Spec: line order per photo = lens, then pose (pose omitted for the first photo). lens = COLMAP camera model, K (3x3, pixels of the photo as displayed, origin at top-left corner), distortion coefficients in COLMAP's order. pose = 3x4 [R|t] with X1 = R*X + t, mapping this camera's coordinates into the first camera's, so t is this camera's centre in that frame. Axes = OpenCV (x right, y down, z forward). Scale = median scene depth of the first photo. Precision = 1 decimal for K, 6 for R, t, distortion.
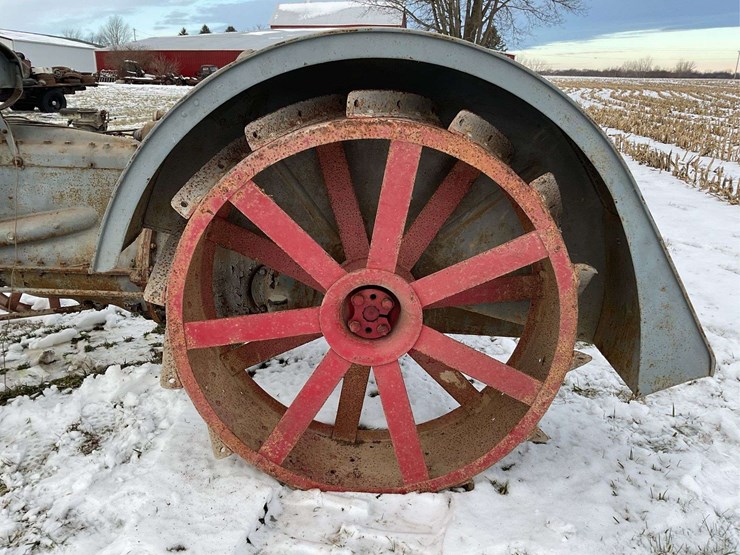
lens RADIAL K [[607.7, 0, 365.8], [0, 607.7, 276.6], [0, 0, 1]] dist [0.090958, -0.168934]
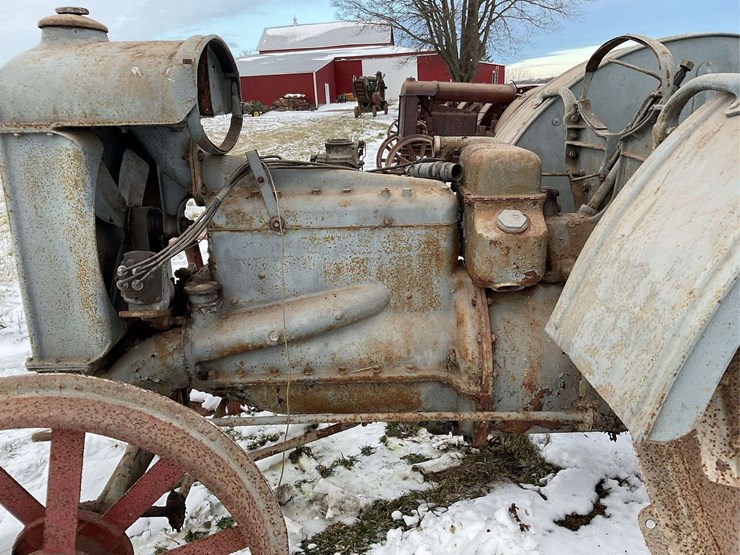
lens RADIAL K [[607.7, 0, 365.8], [0, 607.7, 276.6], [0, 0, 1]] dist [0.090958, -0.168934]
pose [[0.997999, -0.062384, 0.010281, -0.480037], [0.062648, 0.997649, -0.027779, -0.104861], [-0.008524, 0.028367, 0.999561, 0.337458]]
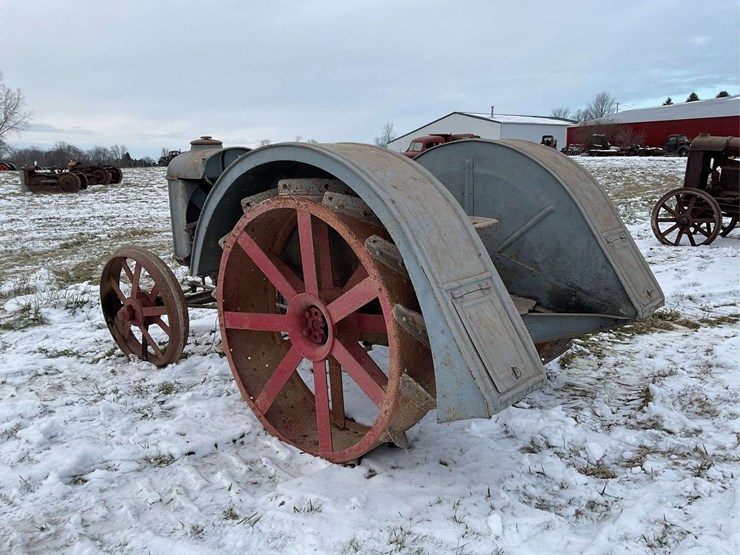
lens RADIAL K [[608.1, 0, 369.1], [0, 608.1, 273.5], [0, 0, 1]] dist [0.085611, -0.136663]
pose [[0.748807, 0.092957, -0.656237, 0.829631], [-0.166963, 0.984641, -0.051039, -0.006388], [0.641414, 0.147785, 0.752827, -0.031103]]
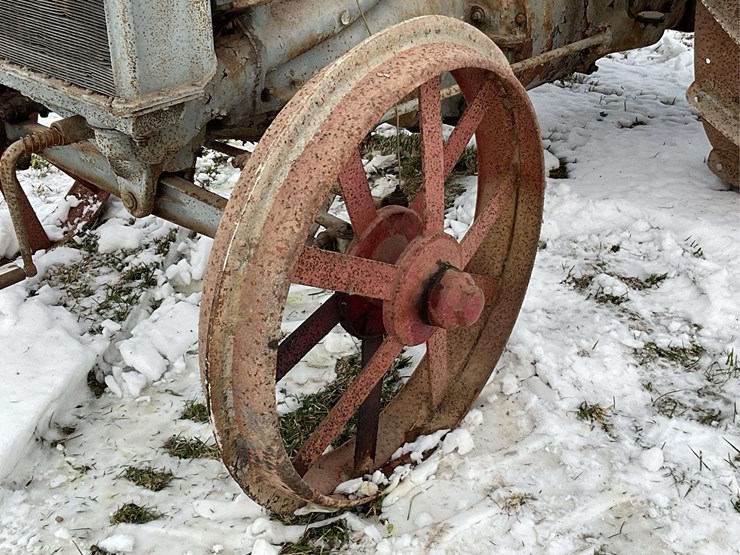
lens RADIAL K [[1062.7, 0, 370.0], [0, 1062.7, 277.5], [0, 0, 1]] dist [0.088197, -0.014433]
pose [[0.682211, -0.375720, 0.627234, -1.211247], [0.273511, 0.926724, 0.257633, -0.089940], [-0.678071, -0.004205, 0.734985, 0.316090]]
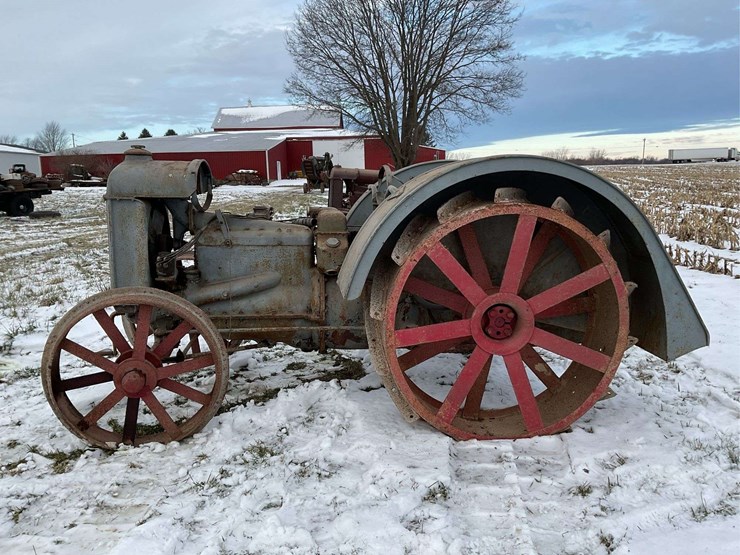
lens RADIAL K [[607.7, 0, 365.8], [0, 607.7, 276.6], [0, 0, 1]] dist [0.090958, -0.168934]
pose [[0.994121, -0.046213, 0.097915, -0.387180], [0.059896, 0.988085, -0.141773, 0.116740], [-0.090197, 0.146805, 0.985045, -0.442471]]
